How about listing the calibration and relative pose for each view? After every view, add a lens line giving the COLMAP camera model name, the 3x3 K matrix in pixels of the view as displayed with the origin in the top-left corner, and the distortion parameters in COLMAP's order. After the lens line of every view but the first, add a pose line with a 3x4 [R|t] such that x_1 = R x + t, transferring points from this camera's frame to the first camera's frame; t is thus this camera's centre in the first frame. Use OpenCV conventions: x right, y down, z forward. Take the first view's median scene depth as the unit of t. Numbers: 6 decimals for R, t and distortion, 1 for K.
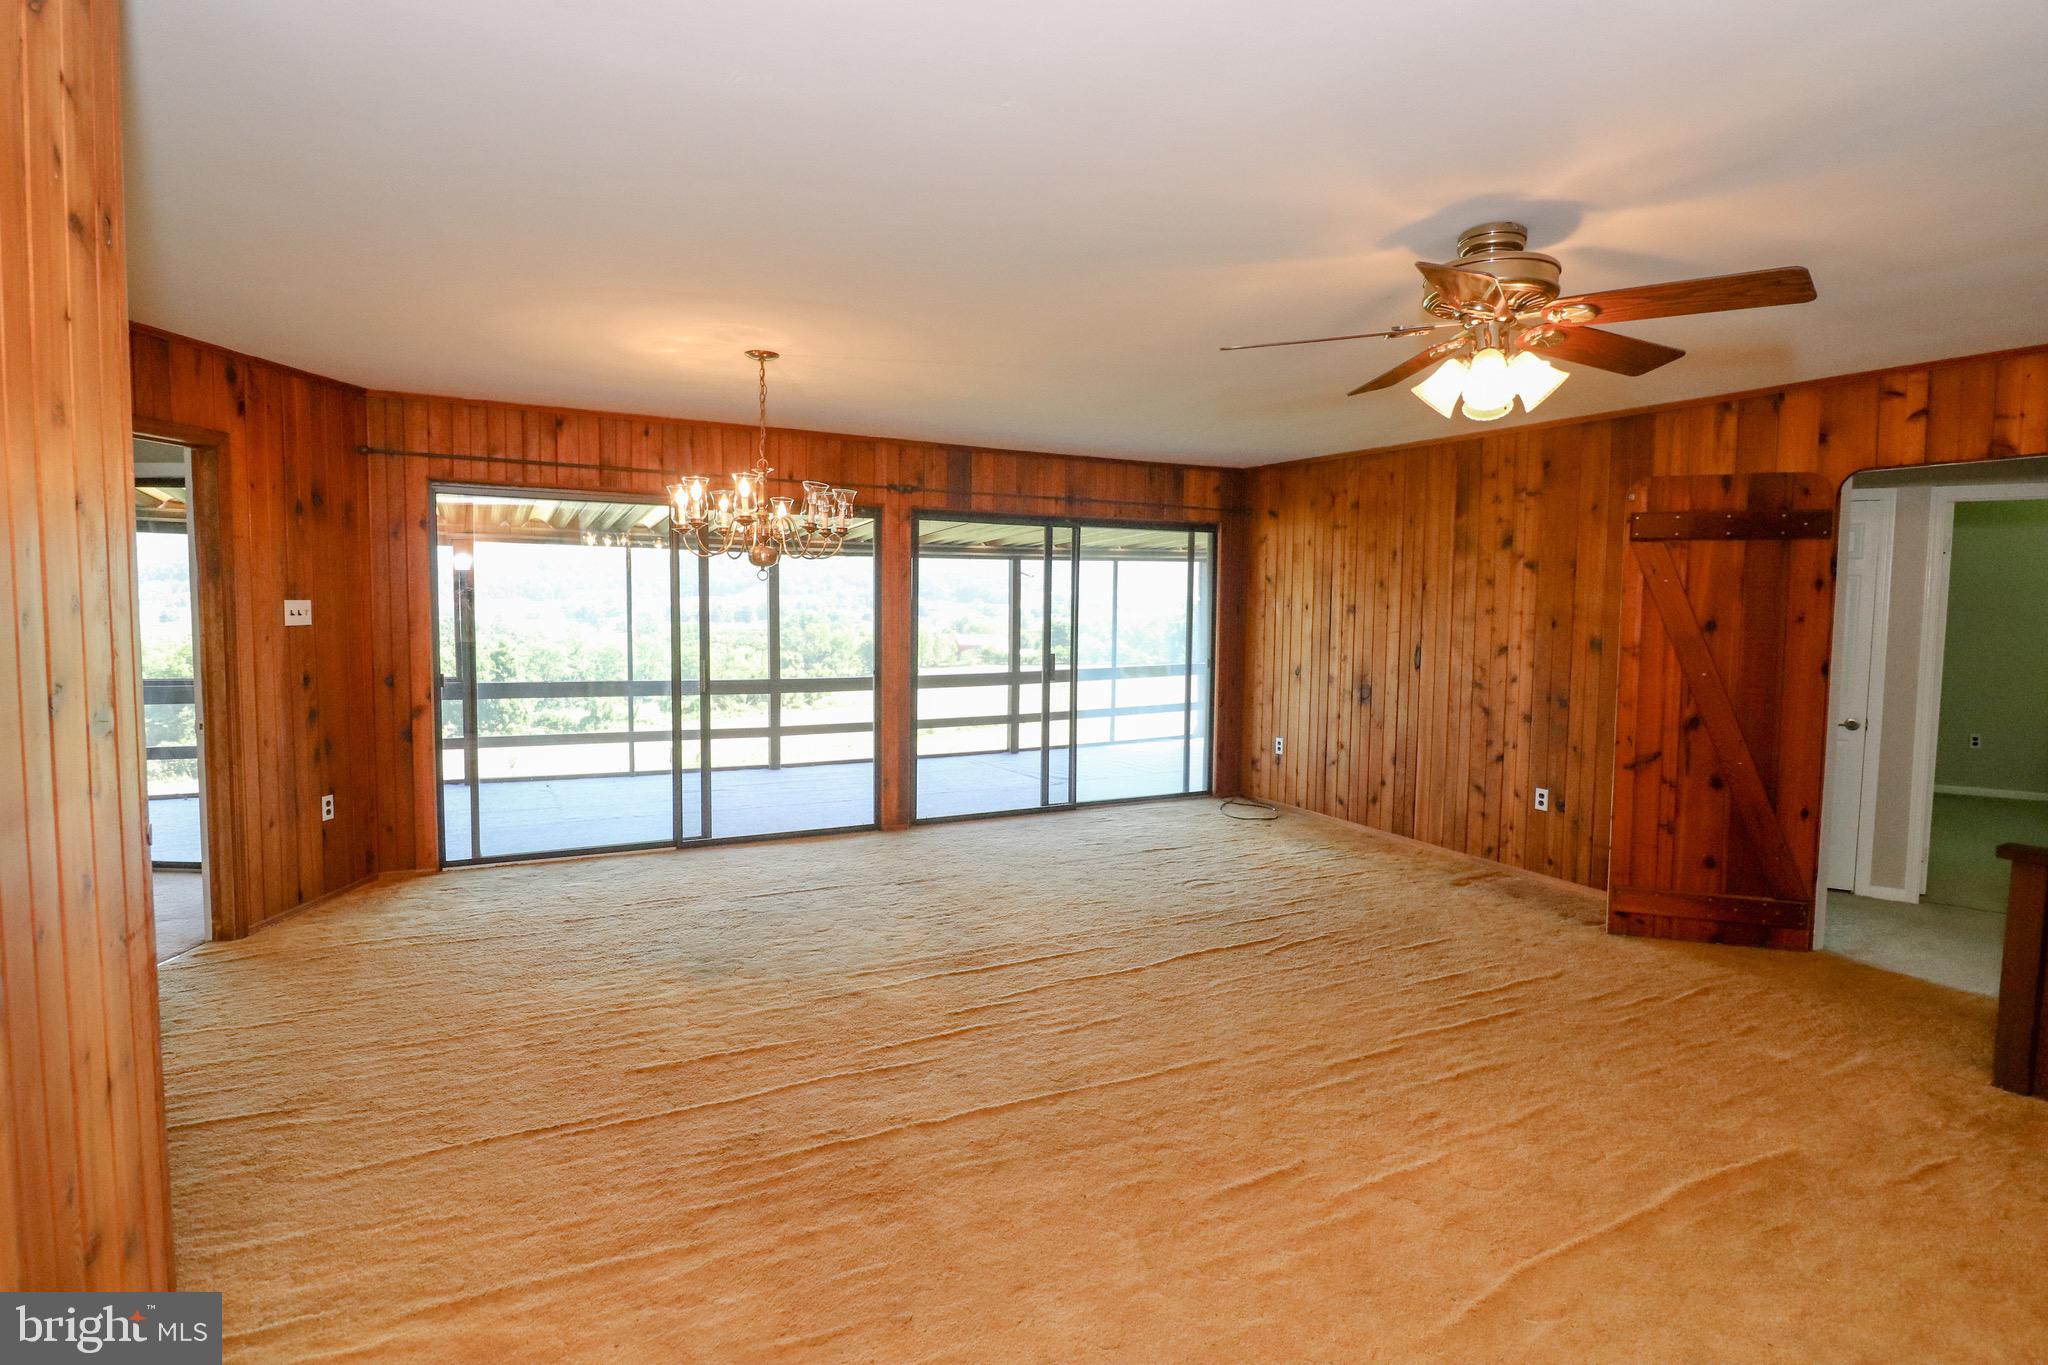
lens RADIAL K [[1032.7, 0, 1019.2], [0, 1032.7, 671.8], [0, 0, 1]] dist [0.001352, -0.012297]
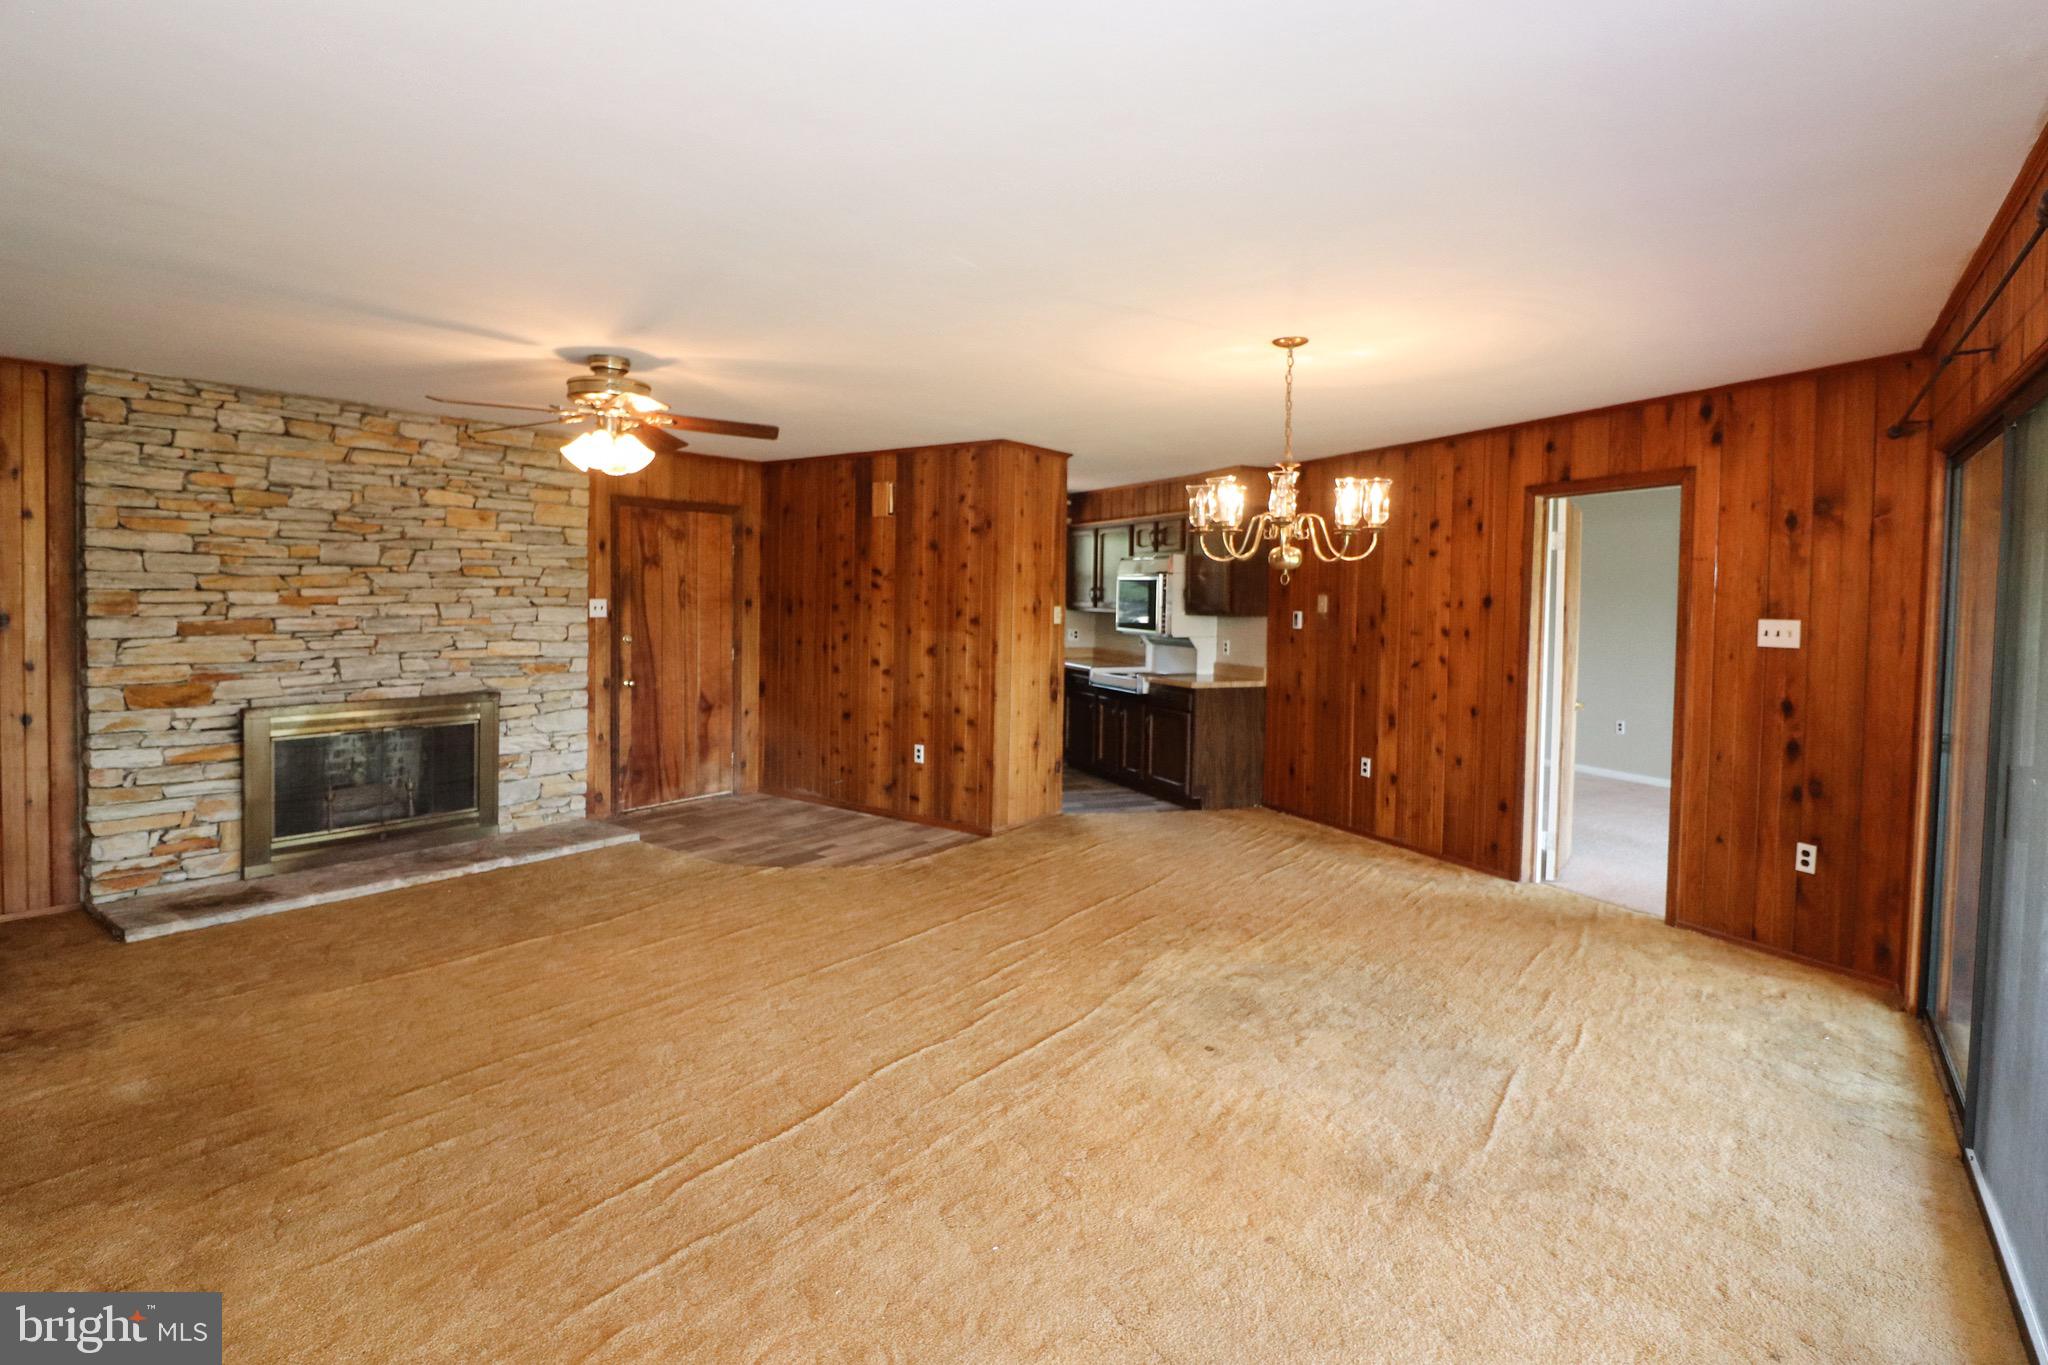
lens RADIAL K [[1032.4, 0, 1014.1], [0, 1032.4, 631.6], [0, 0, 1]] dist [-0.013038, -0.000693]
pose [[-0.898369, -0.010944, -0.439105, 0.365255], [-0.057609, 0.993990, 0.093090, -0.117189], [0.435447, 0.108926, -0.893600, 1.698053]]
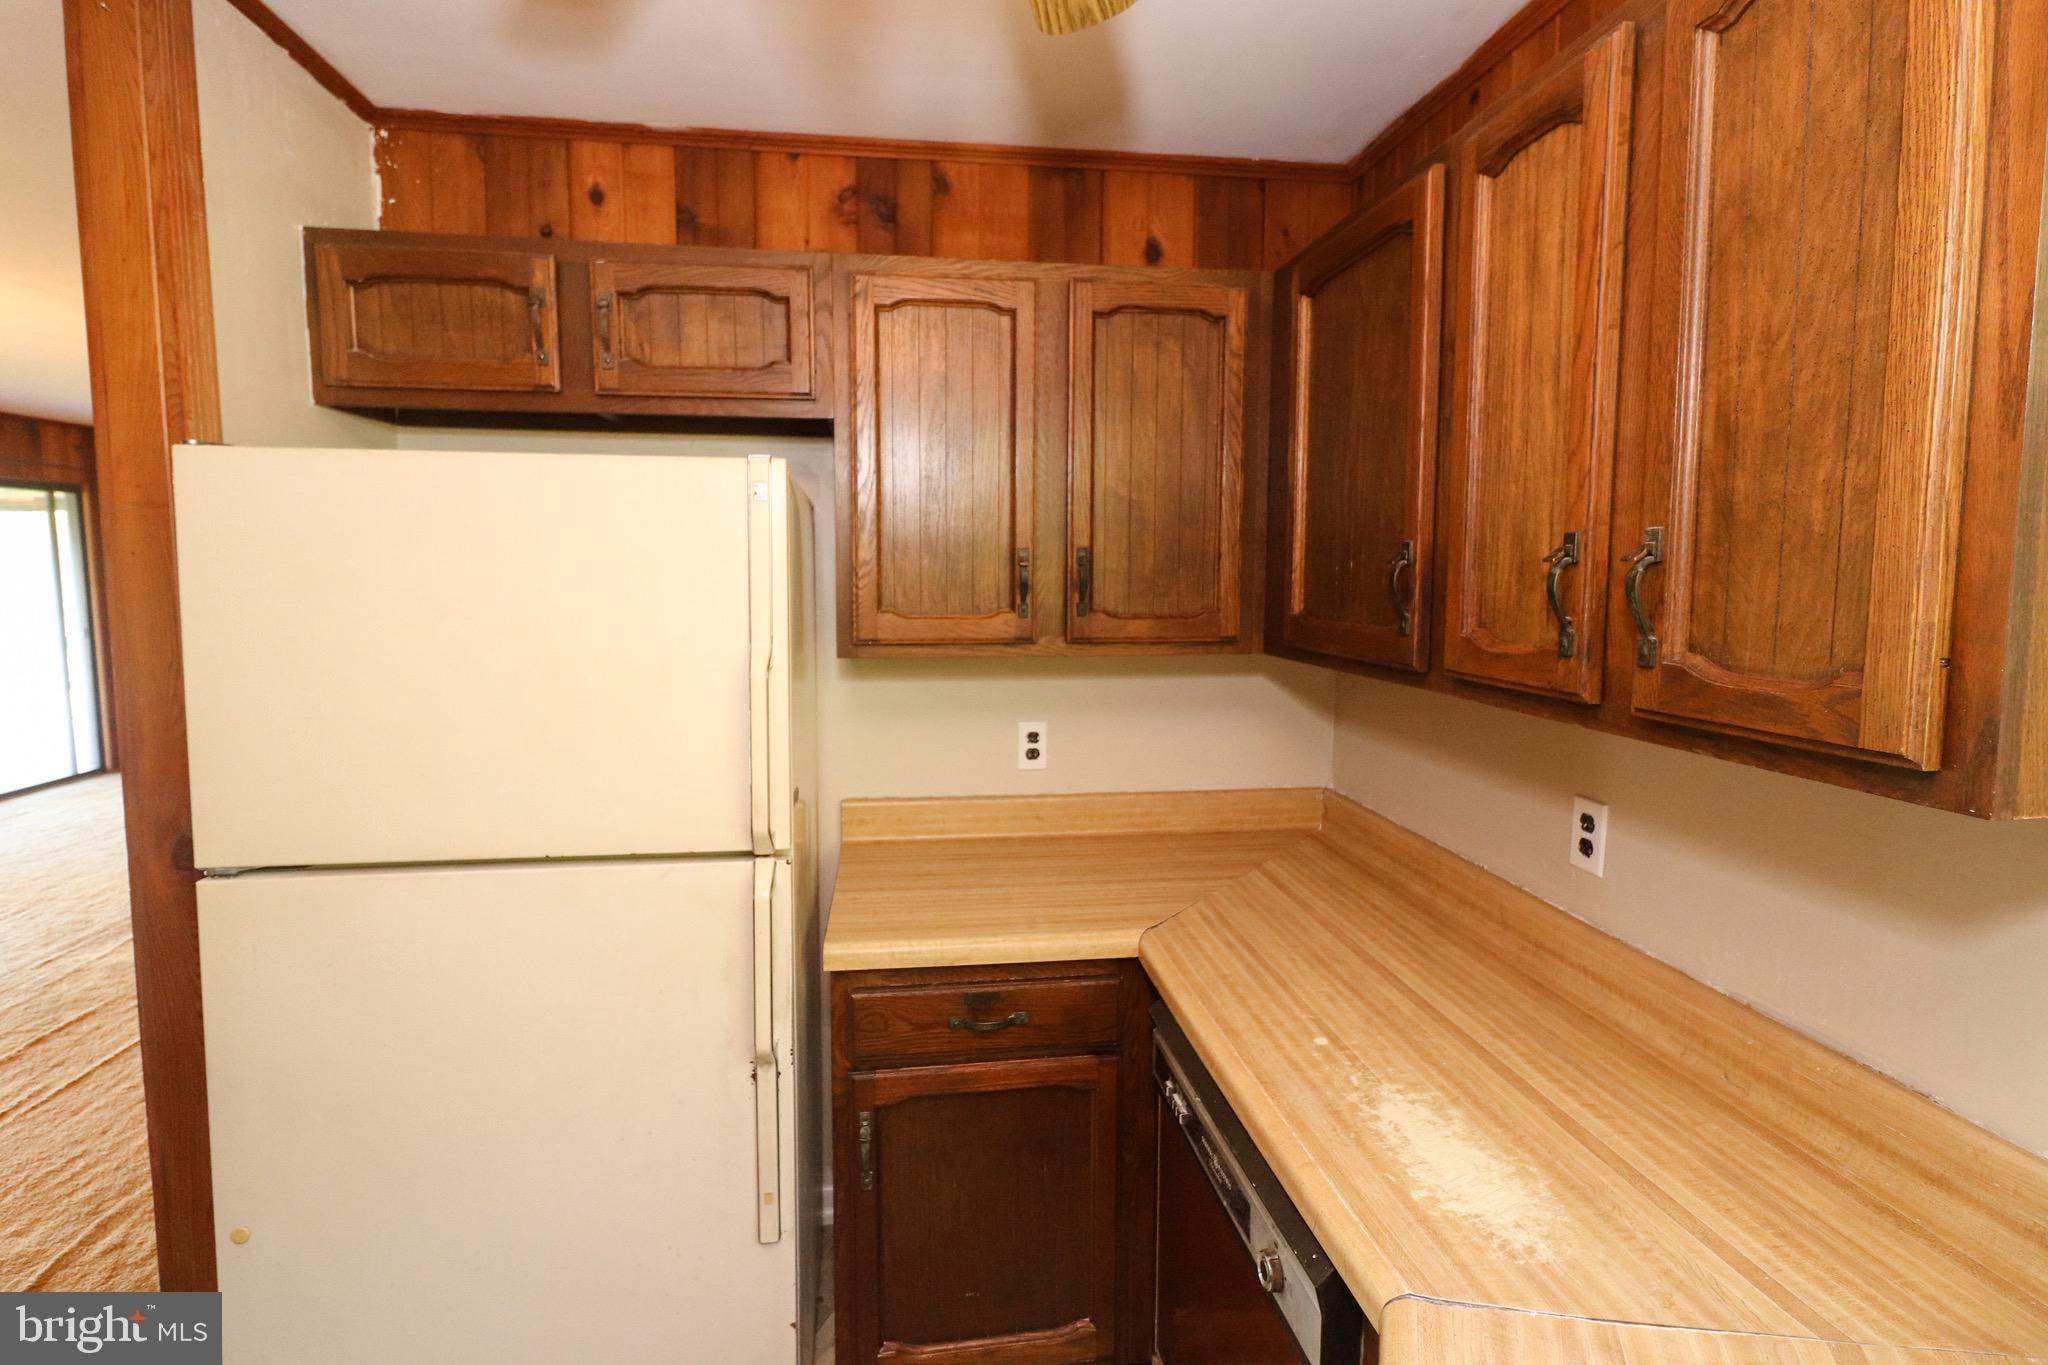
lens RADIAL K [[981.9, 0, 1023.0], [0, 981.9, 628.0], [0, 0, 1]] dist [0.001378, 0.000360]
pose [[0.340229, -0.080116, 0.936924, -0.663810], [0.069004, 0.995805, 0.060093, -0.014059], [-0.937807, 0.044207, 0.344330, -0.195140]]
